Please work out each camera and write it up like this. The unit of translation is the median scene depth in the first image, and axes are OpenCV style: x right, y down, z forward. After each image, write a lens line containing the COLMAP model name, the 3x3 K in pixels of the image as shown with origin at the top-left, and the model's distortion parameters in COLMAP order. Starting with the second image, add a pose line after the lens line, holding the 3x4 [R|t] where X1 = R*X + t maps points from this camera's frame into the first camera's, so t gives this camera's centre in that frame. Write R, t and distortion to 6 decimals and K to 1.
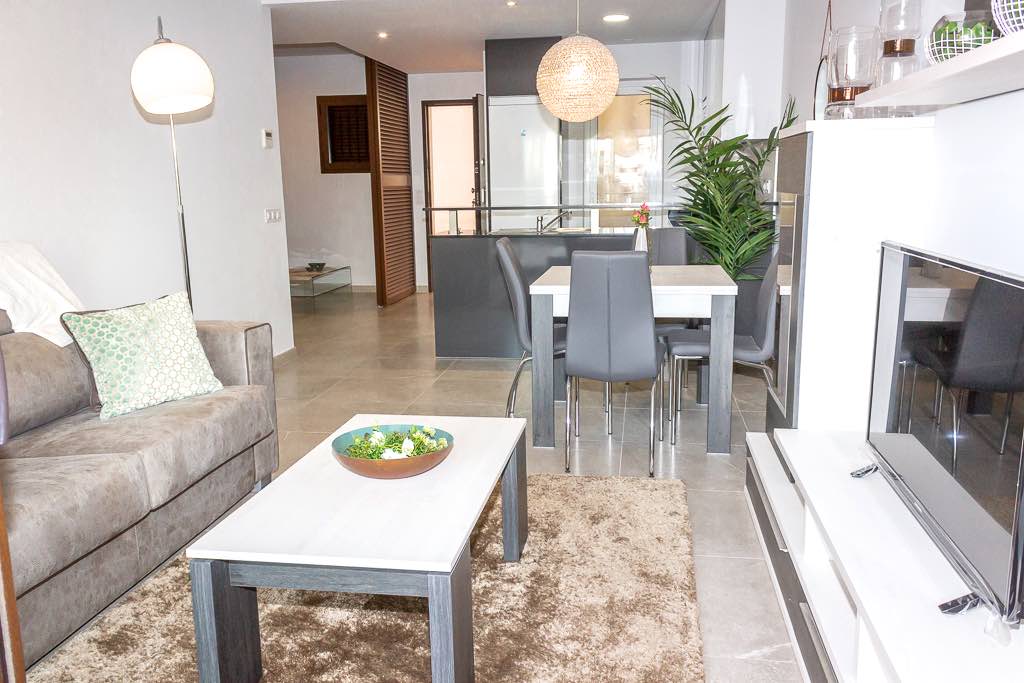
lens RADIAL K [[833.7, 0, 513.7], [0, 833.7, 349.9], [0, 0, 1]] dist [0.049697, -0.025723]
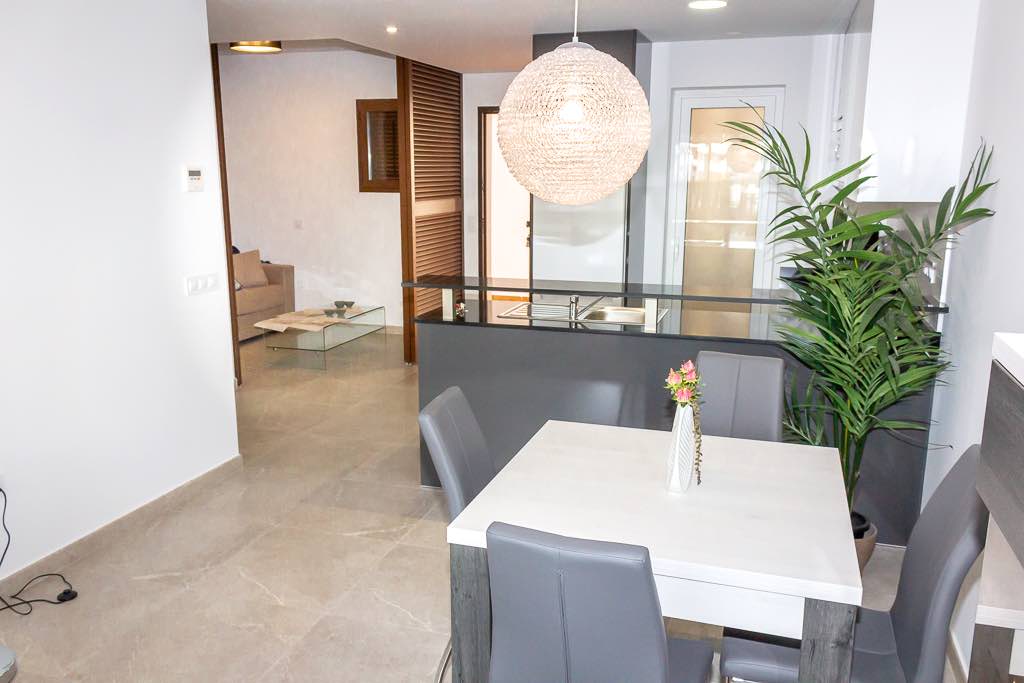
lens RADIAL K [[833.7, 0, 531.5], [0, 833.7, 329.2], [0, 0, 1]] dist [0.049697, -0.025723]
pose [[0.990607, 0.047381, -0.128268, 0.079231], [-0.047618, 0.998865, 0.001221, -0.124806], [0.128180, 0.004899, 0.991739, 0.297838]]
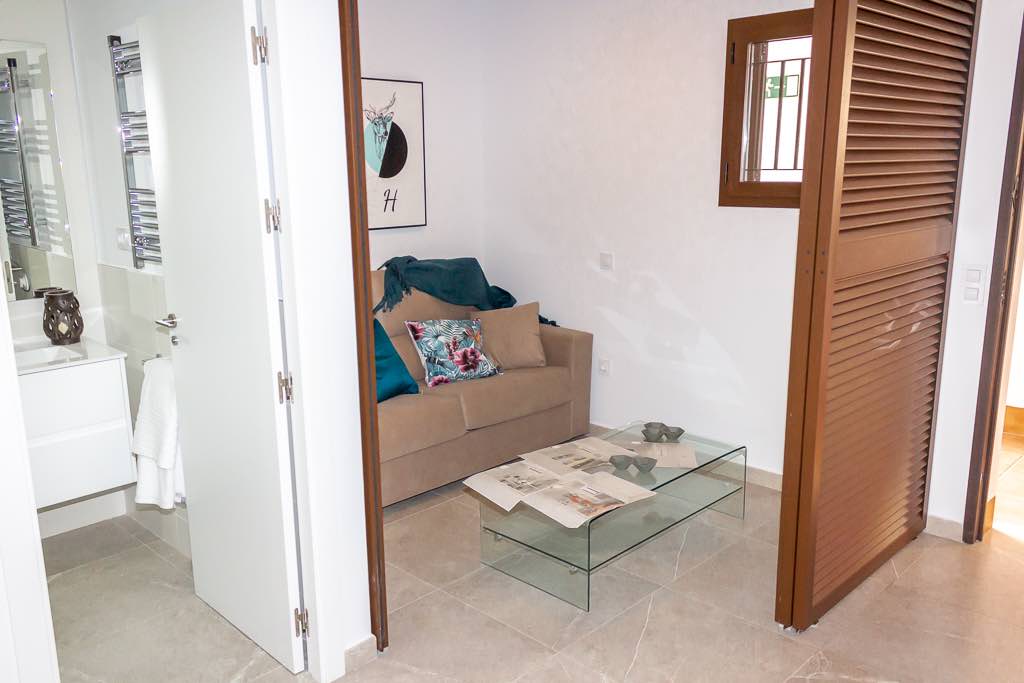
lens RADIAL K [[833.7, 0, 511.1], [0, 833.7, 341.7], [0, 0, 1]] dist [0.049697, -0.025723]
pose [[0.814599, 0.130213, -0.565220, -0.100862], [-0.120104, 0.991222, 0.055259, -0.231038], [0.567454, 0.022871, 0.823087, 0.899589]]
